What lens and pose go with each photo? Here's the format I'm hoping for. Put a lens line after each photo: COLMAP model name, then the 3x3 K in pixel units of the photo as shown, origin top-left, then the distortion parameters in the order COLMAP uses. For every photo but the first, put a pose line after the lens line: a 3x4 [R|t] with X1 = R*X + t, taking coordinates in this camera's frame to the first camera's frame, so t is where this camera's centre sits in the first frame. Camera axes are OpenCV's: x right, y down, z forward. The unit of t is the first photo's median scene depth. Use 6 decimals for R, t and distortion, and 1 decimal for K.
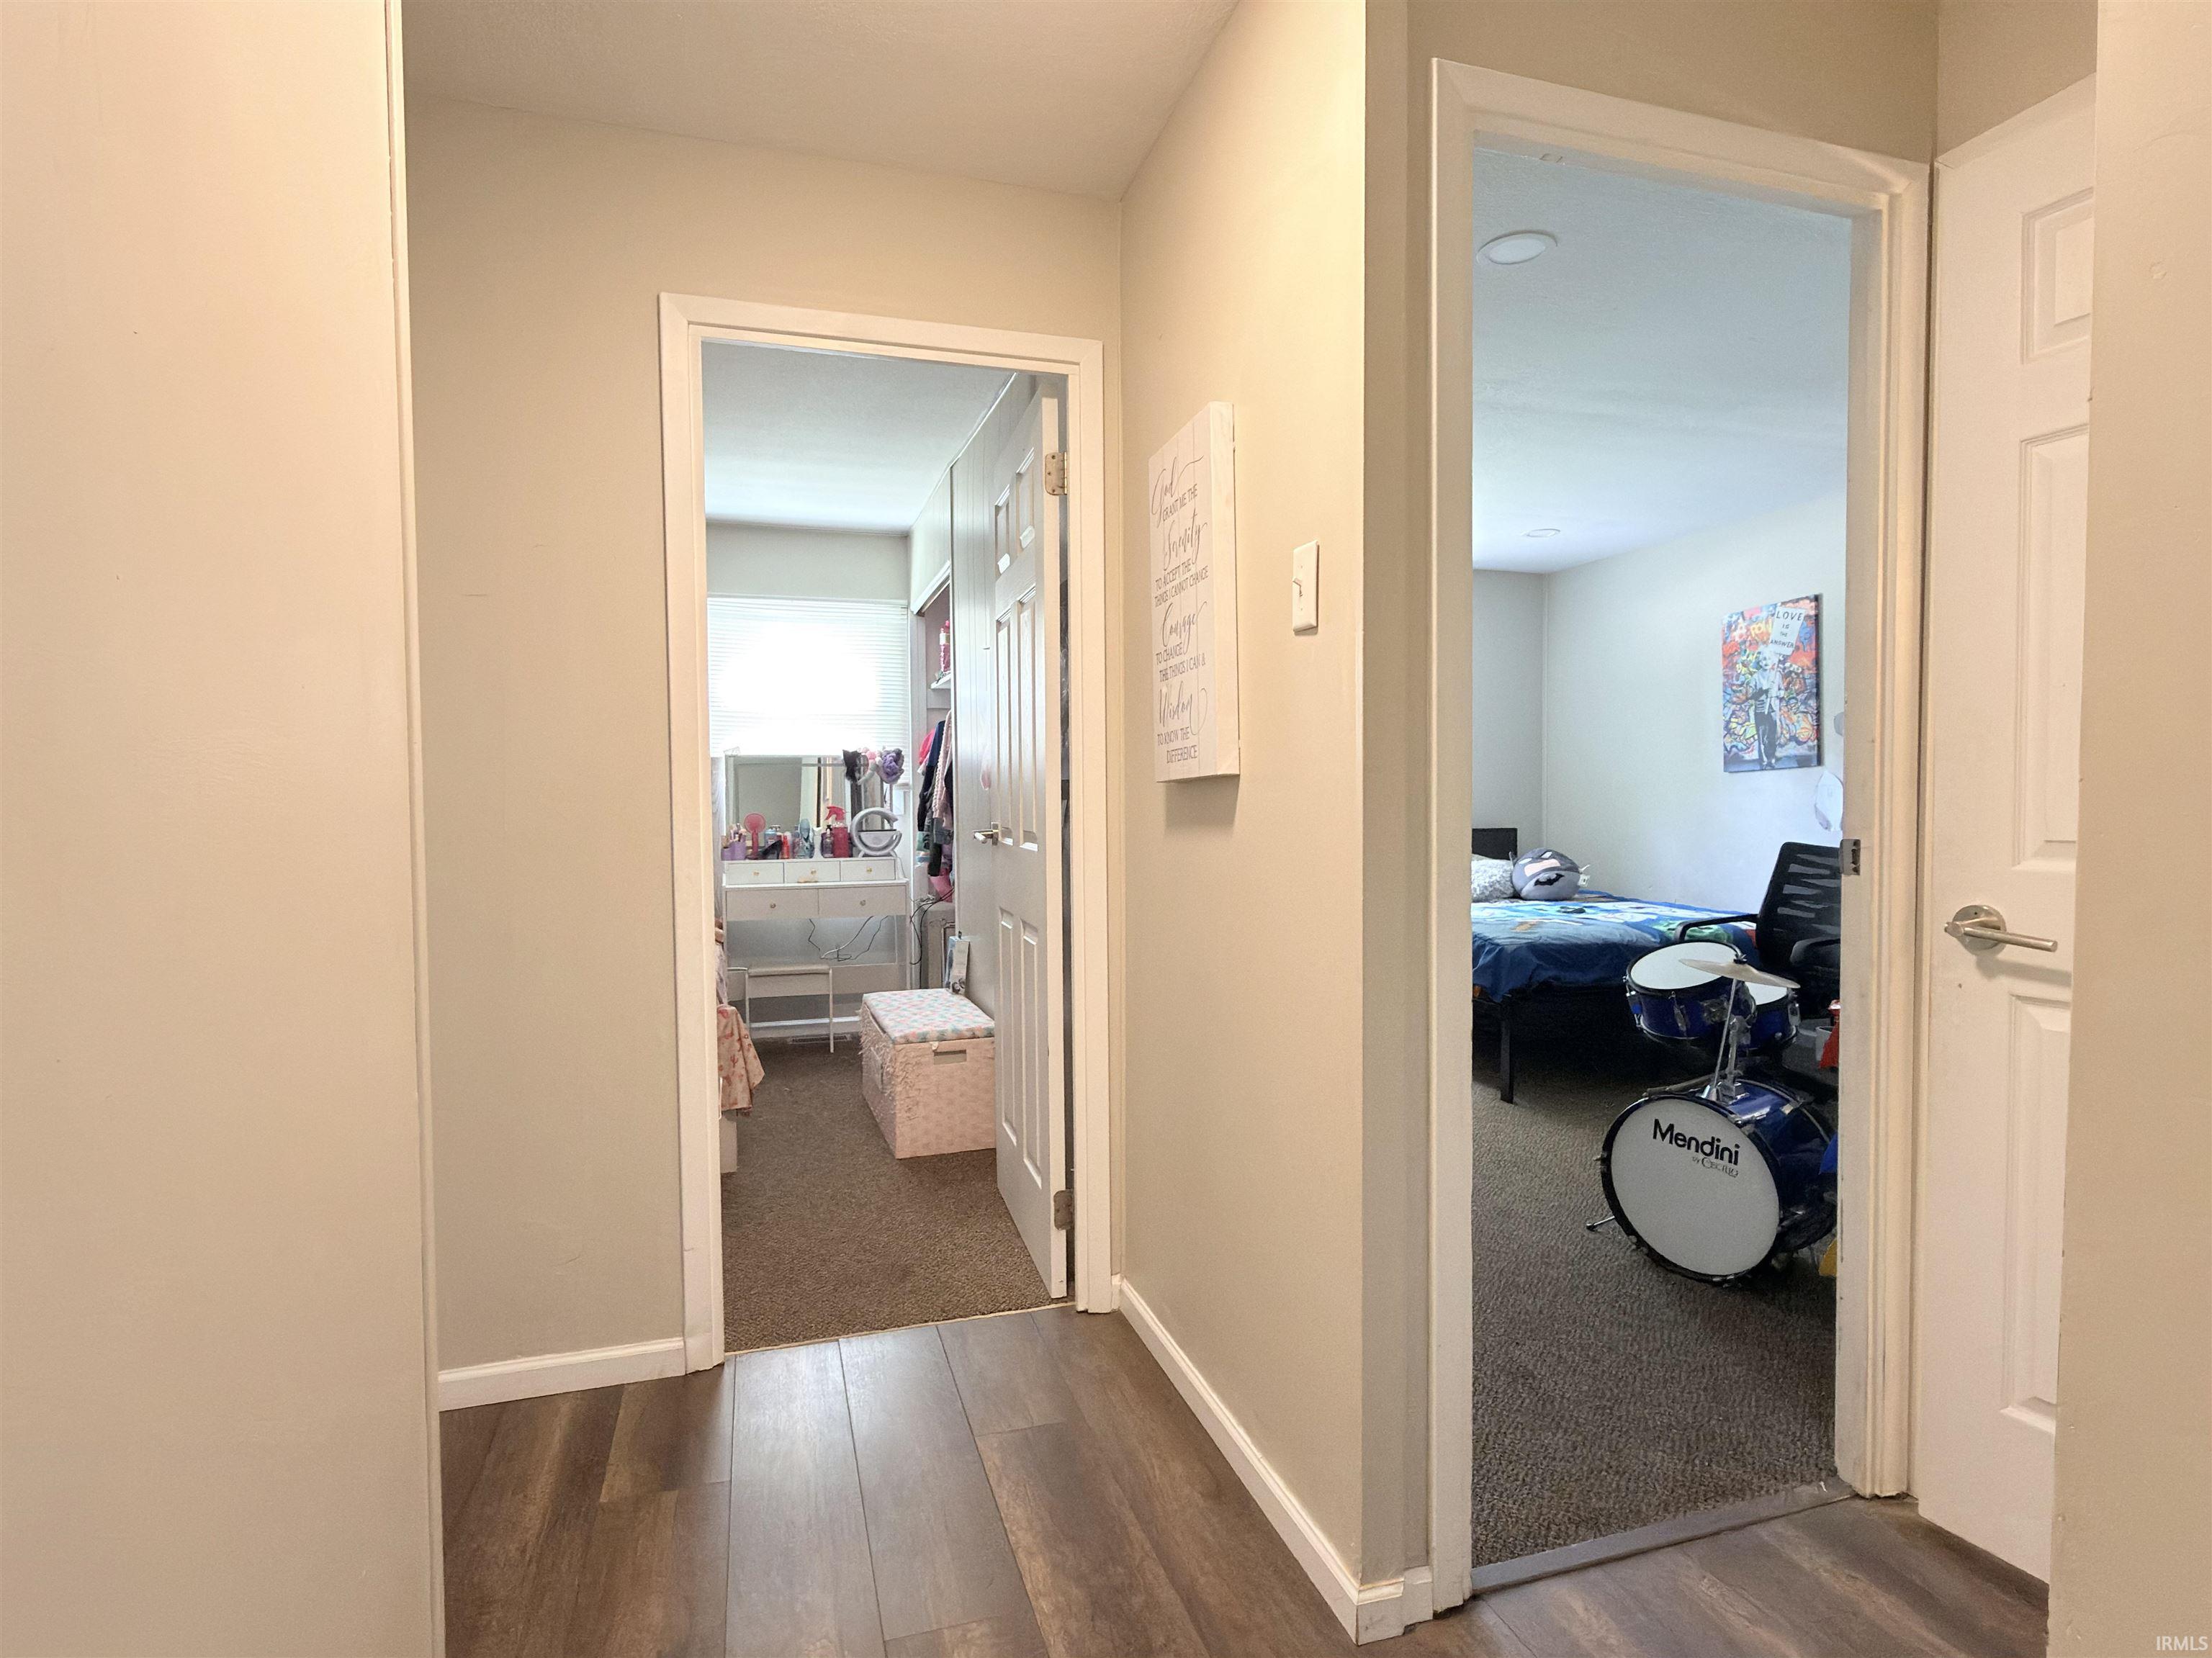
lens RADIAL K [[1125.5, 0, 1103.3], [0, 1125.5, 831.7], [0, 0, 1]] dist [-0.003573, 0.000658]
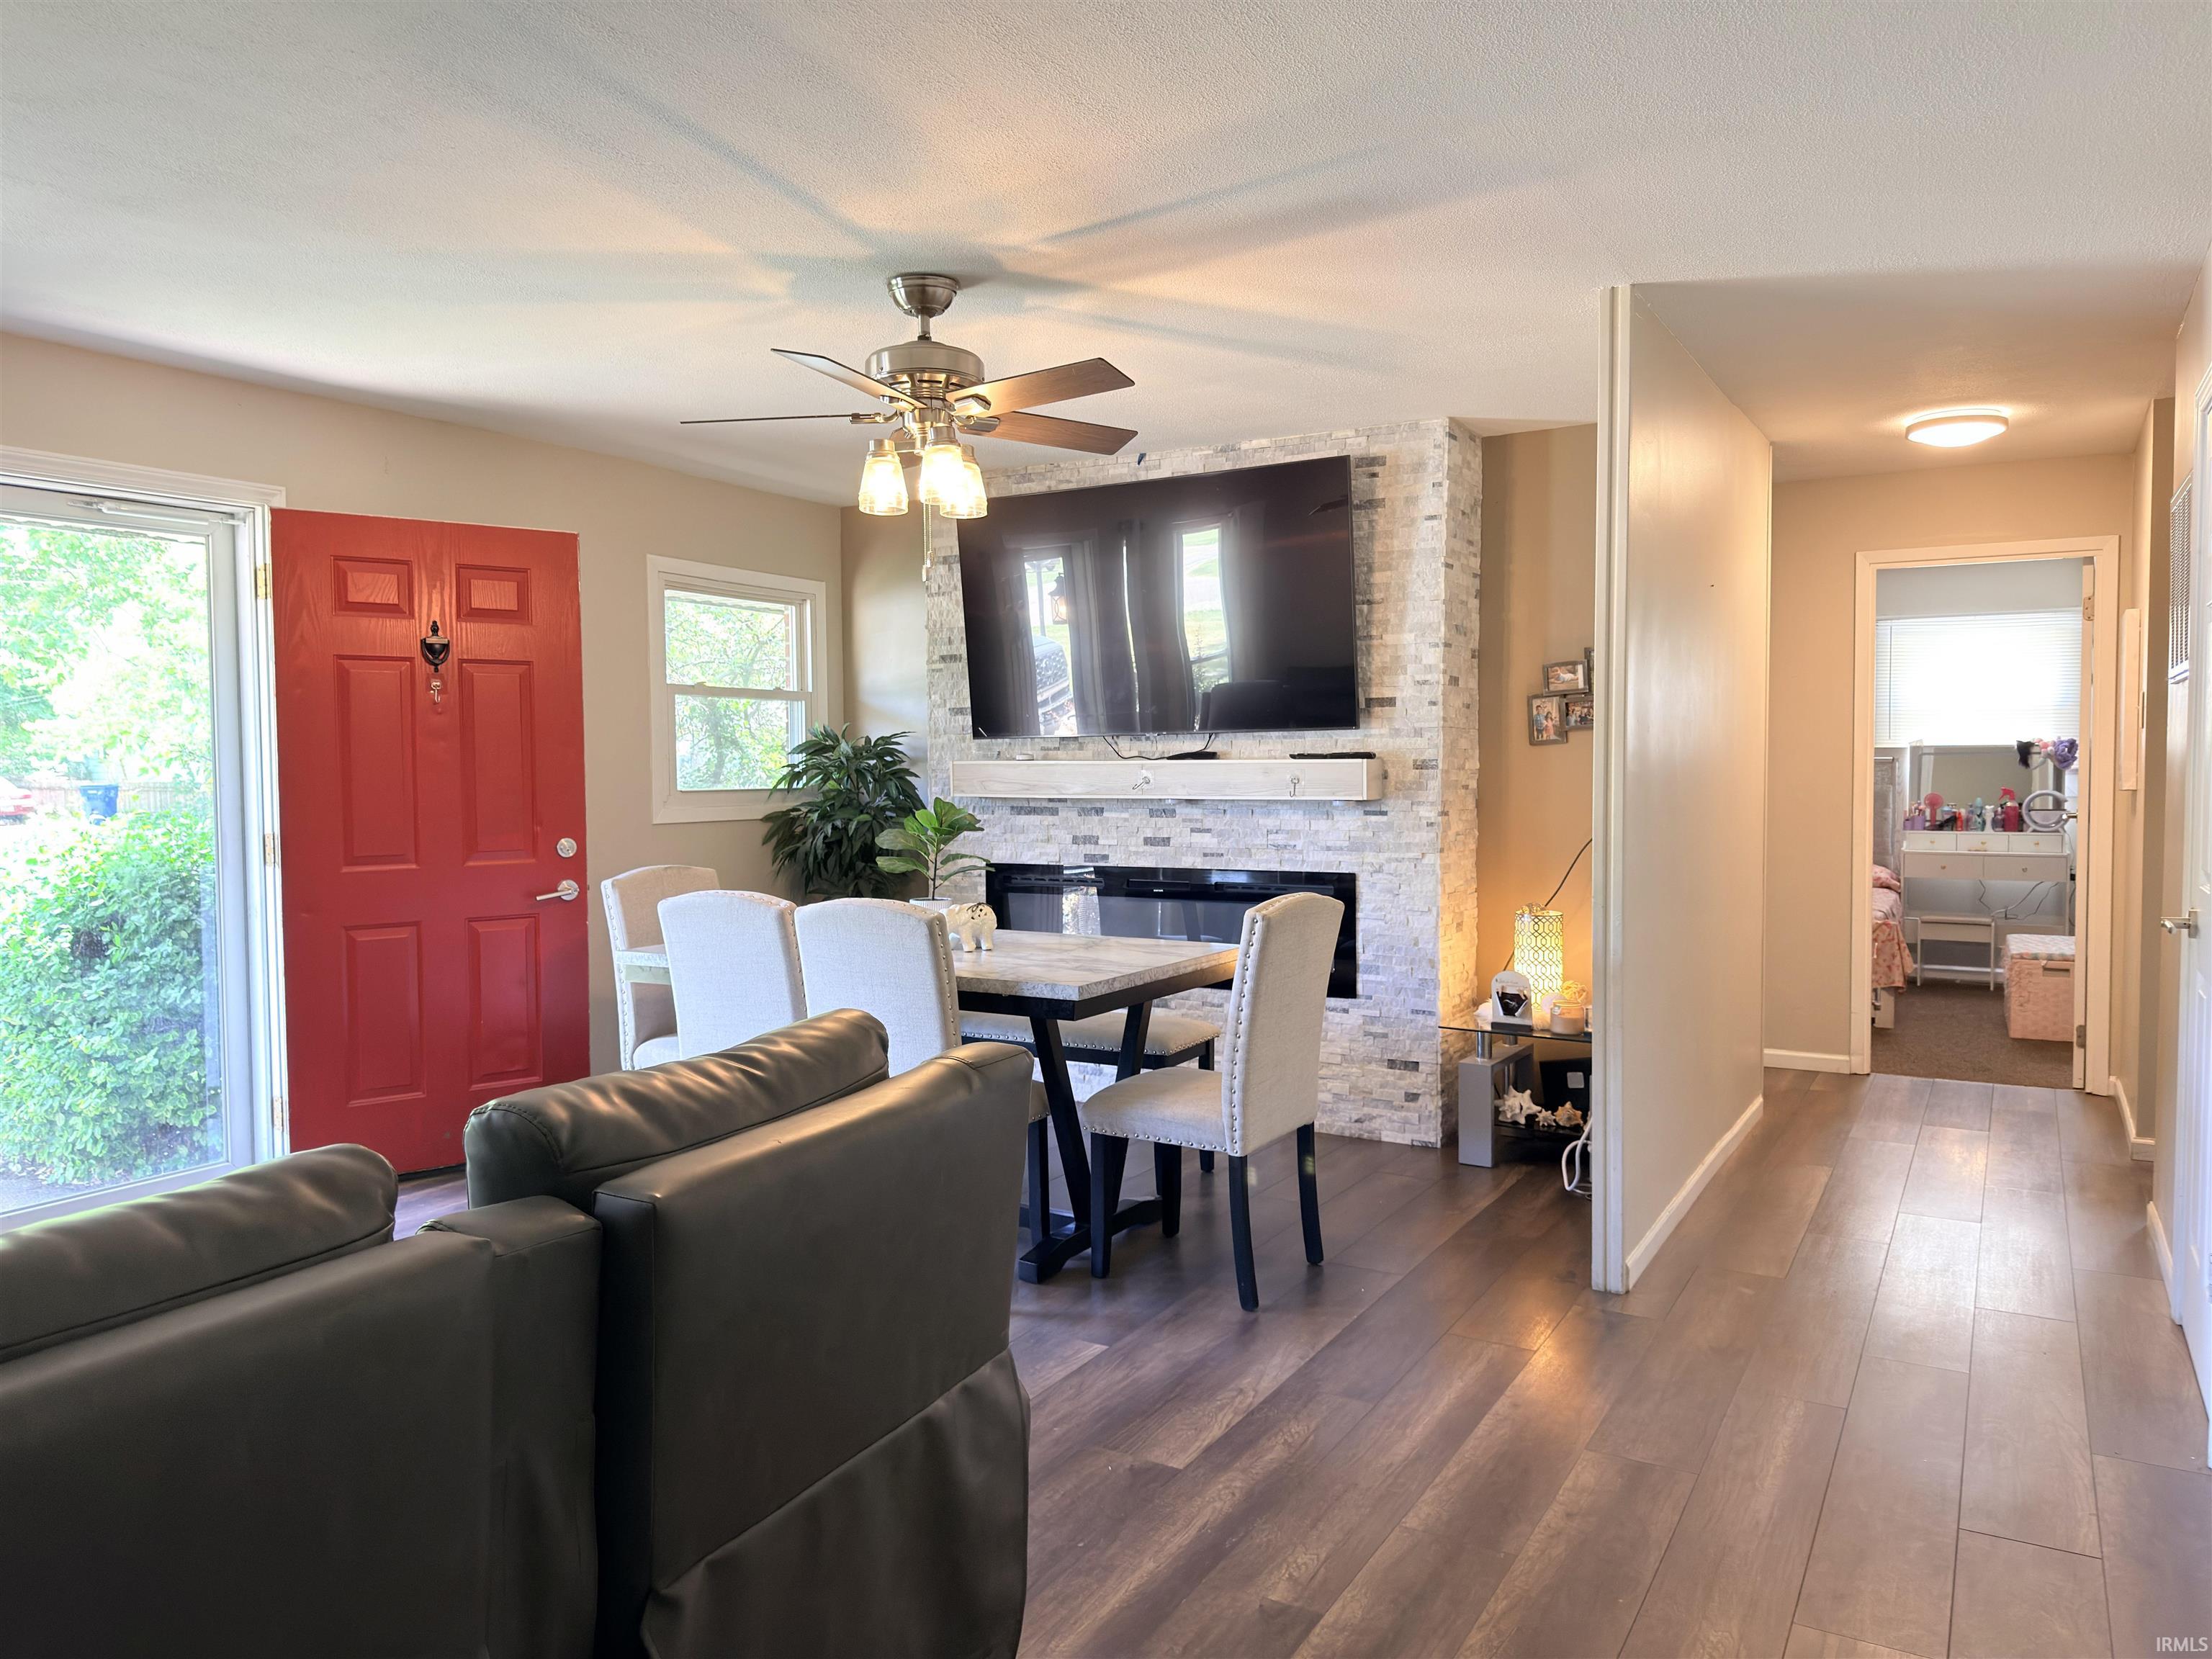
lens RADIAL K [[1537.4, 0, 1110.4], [0, 1537.4, 826.7], [0, 0, 1]] dist [0.052575, -0.067129]
pose [[0.673705, 0.036646, -0.738091, 0.343143], [-0.022192, 0.999323, 0.029360, -0.009615], [0.738667, -0.003400, 0.674062, -0.823892]]
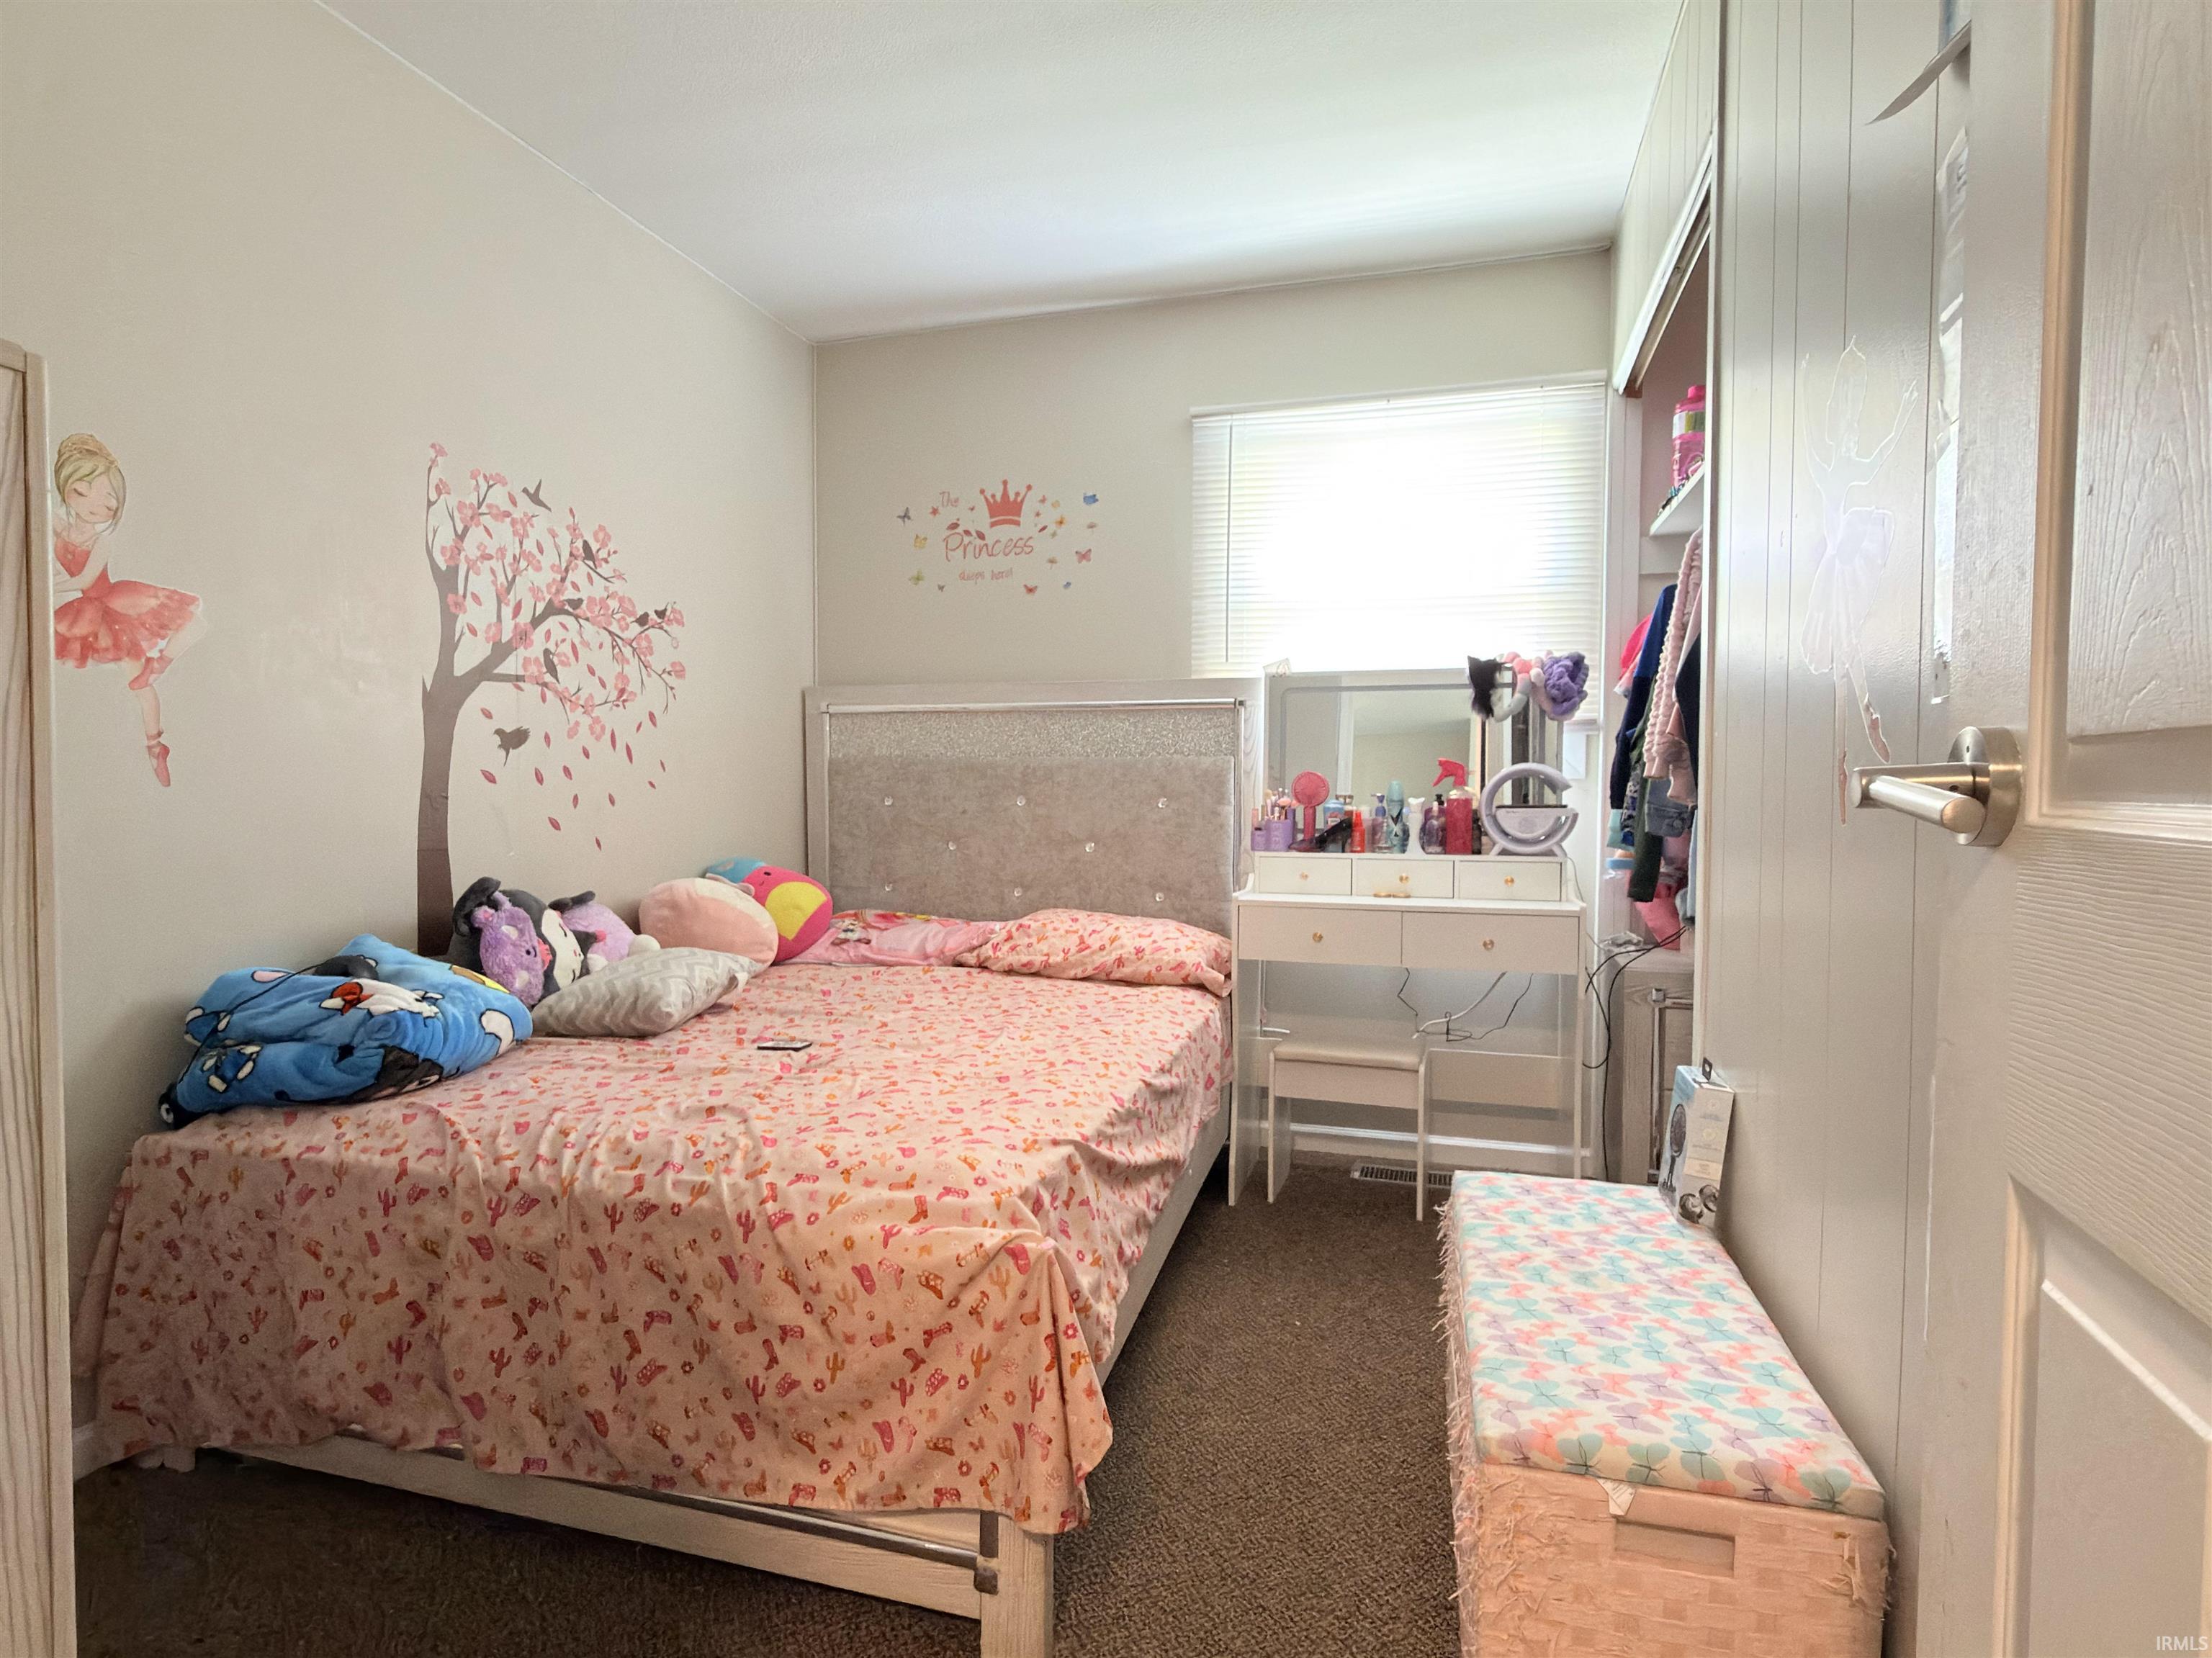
lens RADIAL K [[1125.5, 0, 1103.3], [0, 1125.5, 831.7], [0, 0, 1]] dist [-0.003573, 0.000658]
pose [[0.824865, 0.034131, -0.564298, -0.068389], [-0.027260, 0.999416, 0.020601, 0.005630], [0.564672, -0.001610, 0.825314, 0.460768]]
